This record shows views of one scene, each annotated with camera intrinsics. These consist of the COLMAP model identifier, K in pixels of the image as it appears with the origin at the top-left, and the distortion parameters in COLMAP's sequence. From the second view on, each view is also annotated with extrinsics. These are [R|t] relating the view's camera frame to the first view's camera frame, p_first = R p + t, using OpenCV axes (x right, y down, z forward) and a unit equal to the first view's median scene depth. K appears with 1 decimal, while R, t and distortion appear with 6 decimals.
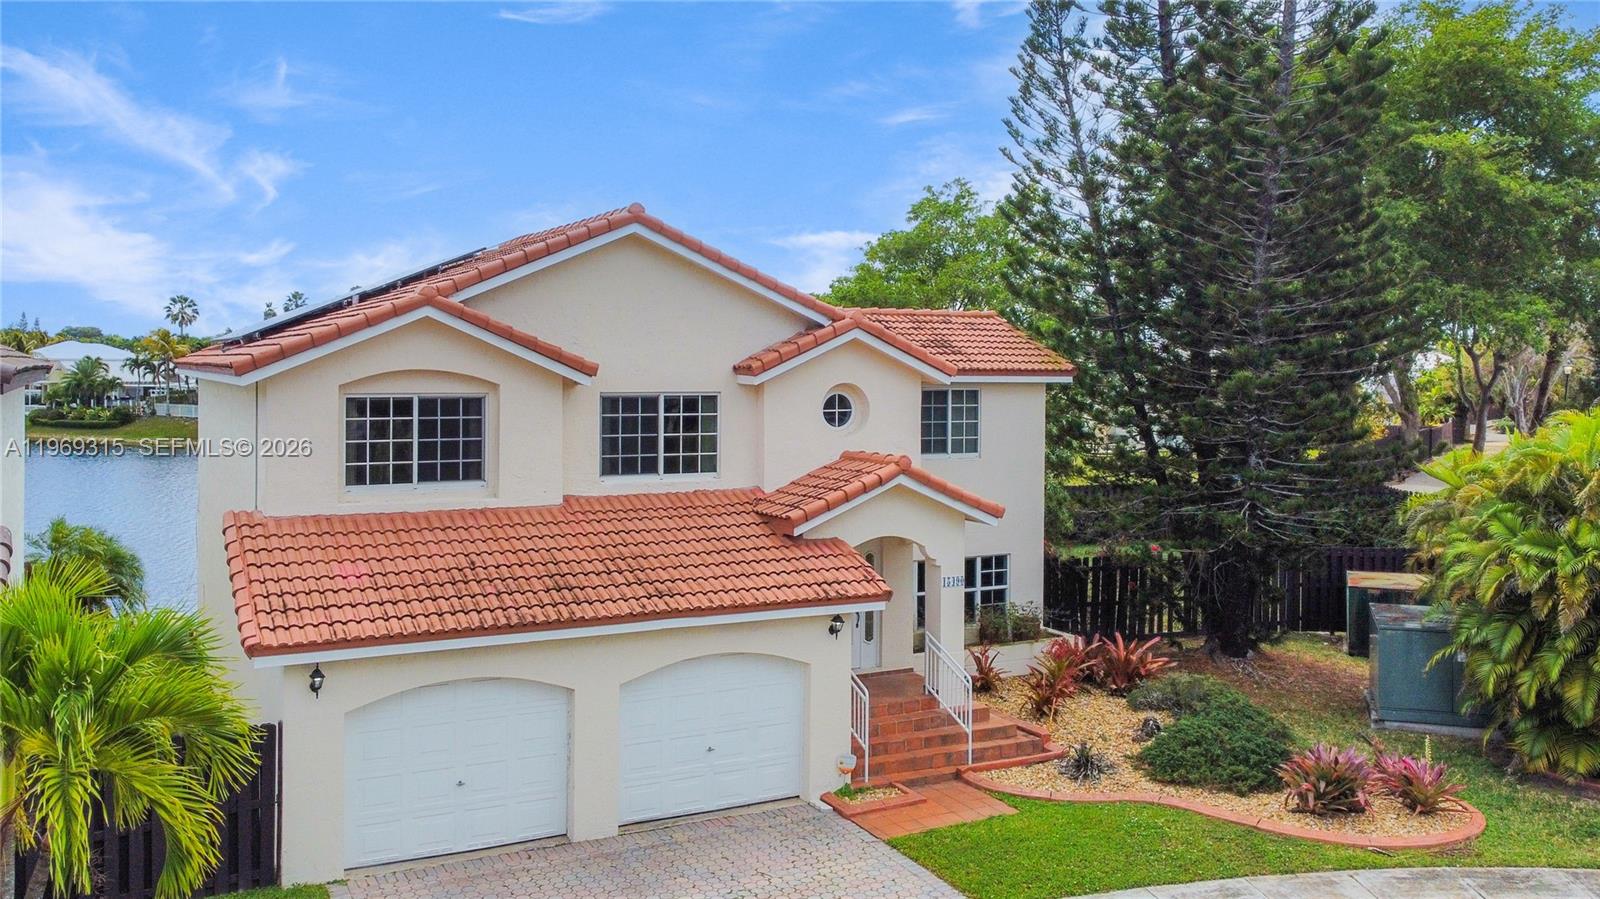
lens RADIAL K [[1311.6, 0, 794.2], [0, 1311.6, 361.1], [0, 0, 1]] dist [-0.002331, -0.002664]
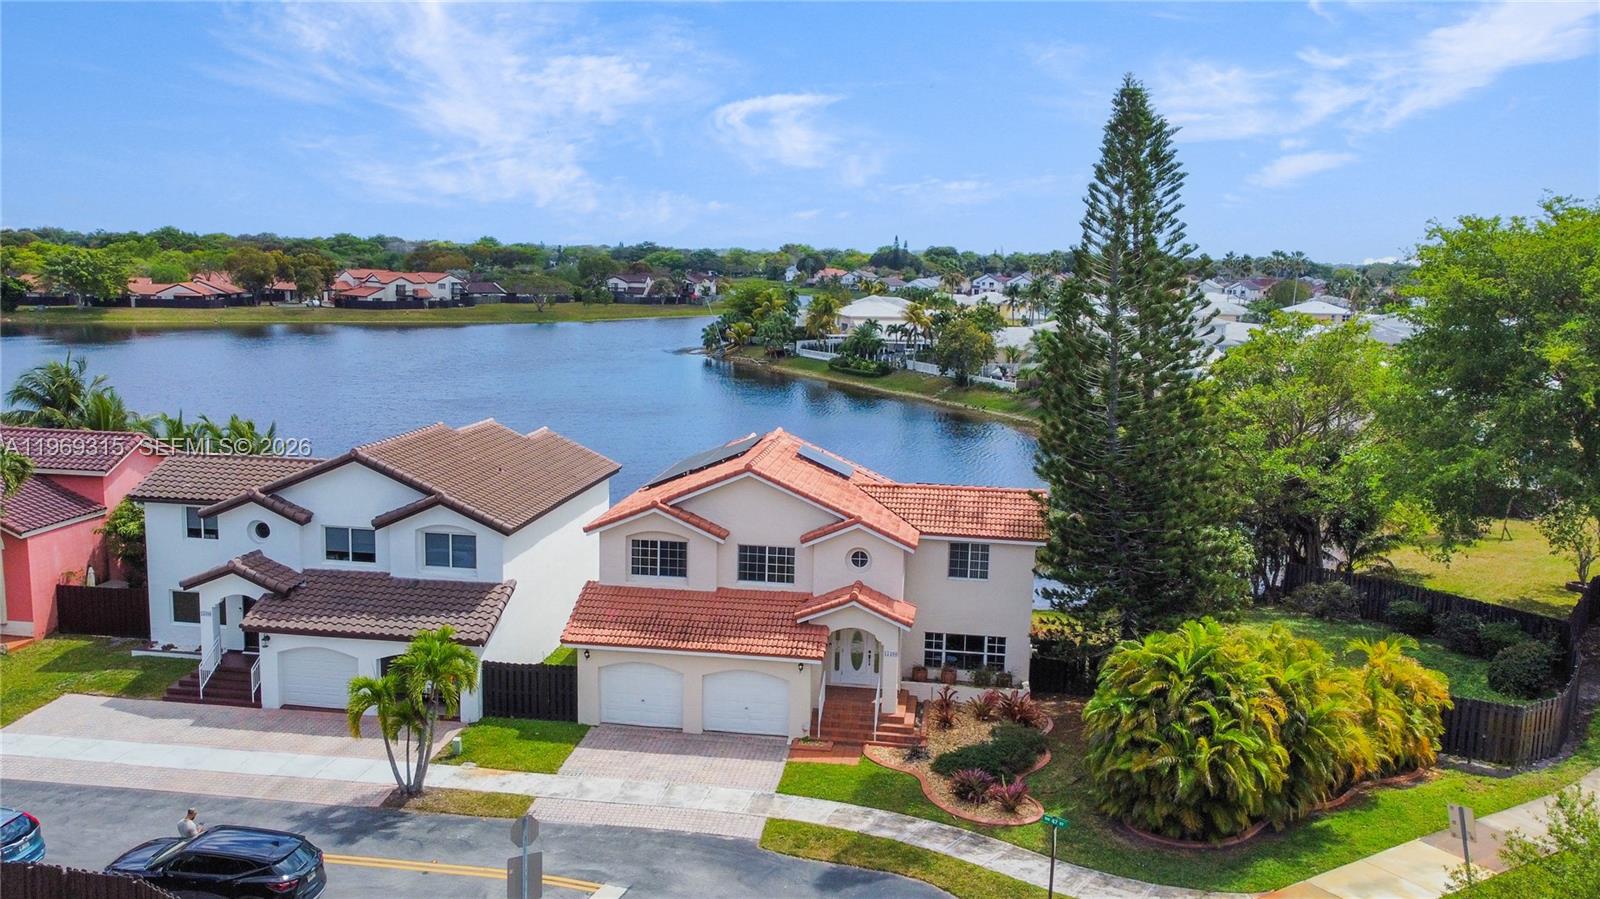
lens RADIAL K [[1263.7, 0, 800.0], [0, 1263.7, 449.5], [0, 0, 1]] dist [0.005107, -0.000600]
pose [[0.817731, 0.095294, -0.567658, 1.134866], [-0.016854, 0.989742, 0.141871, -0.437753], [0.575354, -0.106445, 0.810948, -0.656719]]
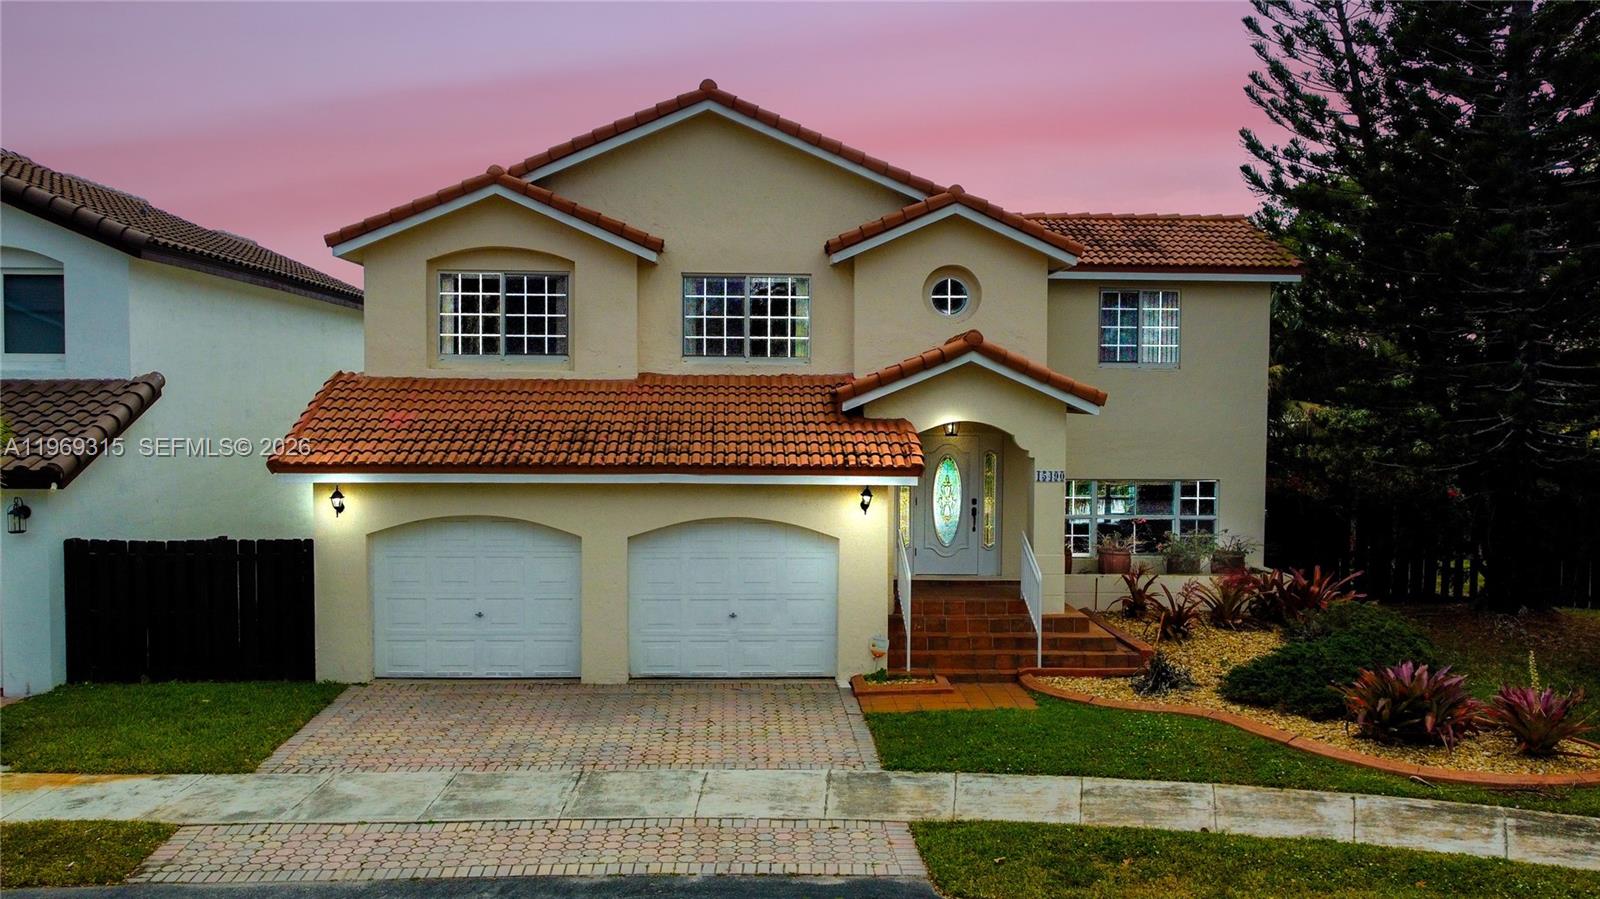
lens RADIAL K [[1308.2, 0, 800.0], [0, 1308.2, 449.5], [0, 0, 1]] dist [0.004226, -0.006886]
pose [[0.908607, 0.016812, -0.417313, 0.356674], [-0.000455, 0.999229, 0.039265, 0.119870], [0.417651, -0.035487, 0.907914, 0.116467]]
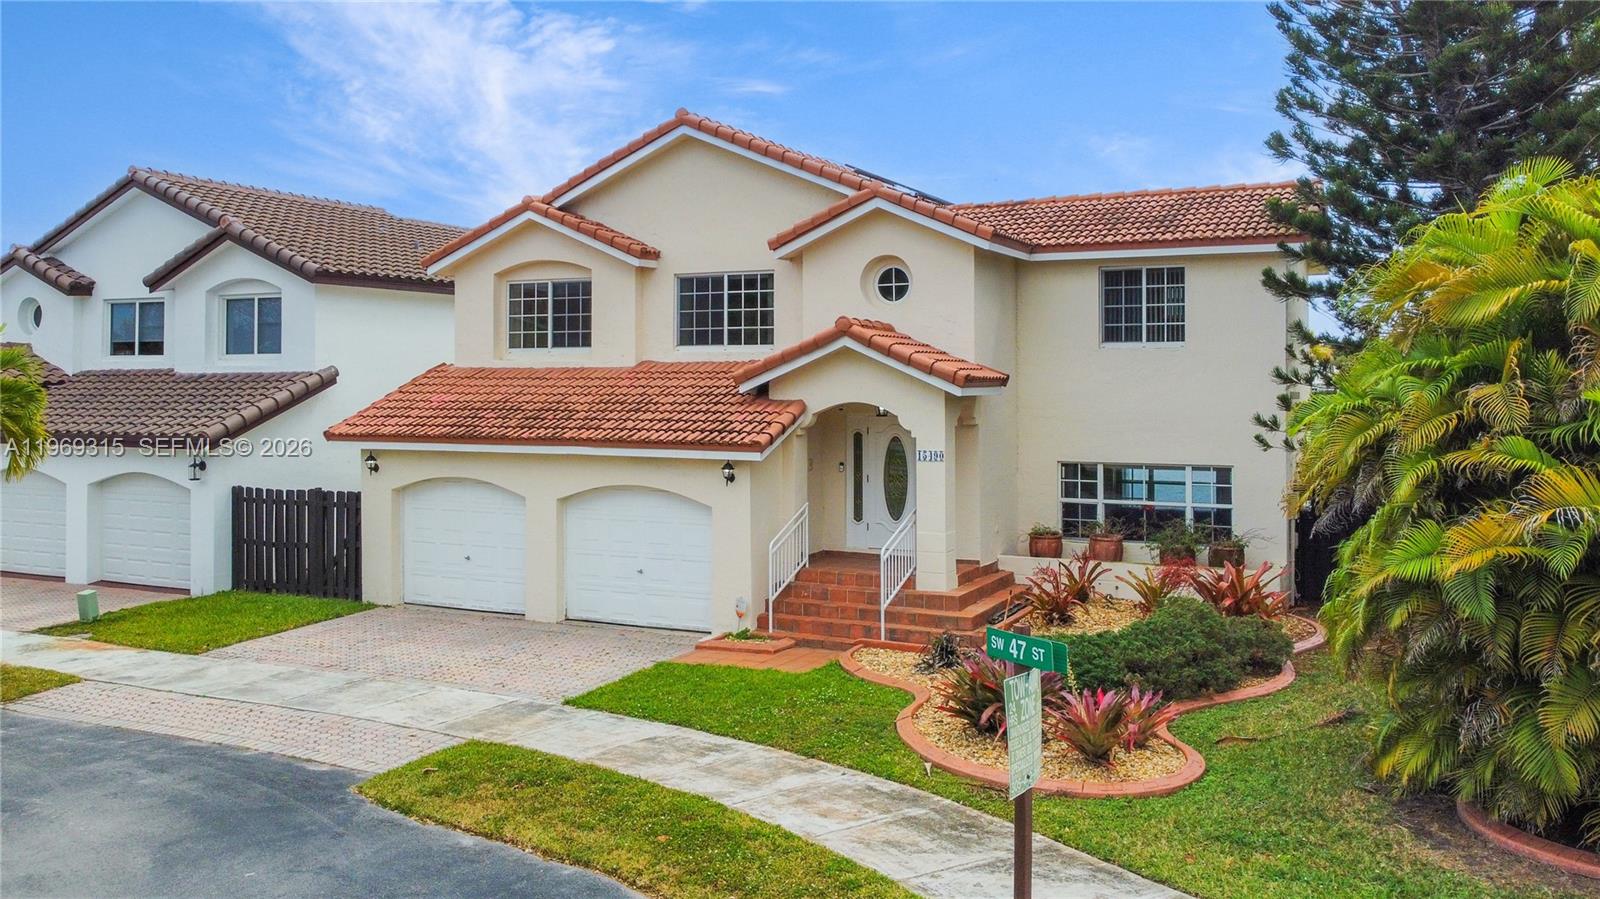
lens RADIAL K [[1311.6, 0, 794.2], [0, 1311.6, 361.1], [0, 0, 1]] dist [-0.002331, -0.002664]
pose [[0.601453, -0.018078, -0.798703, 0.843632], [0.006381, 0.999821, -0.017826, 0.122423], [0.798883, 0.005625, 0.601461, 0.381171]]
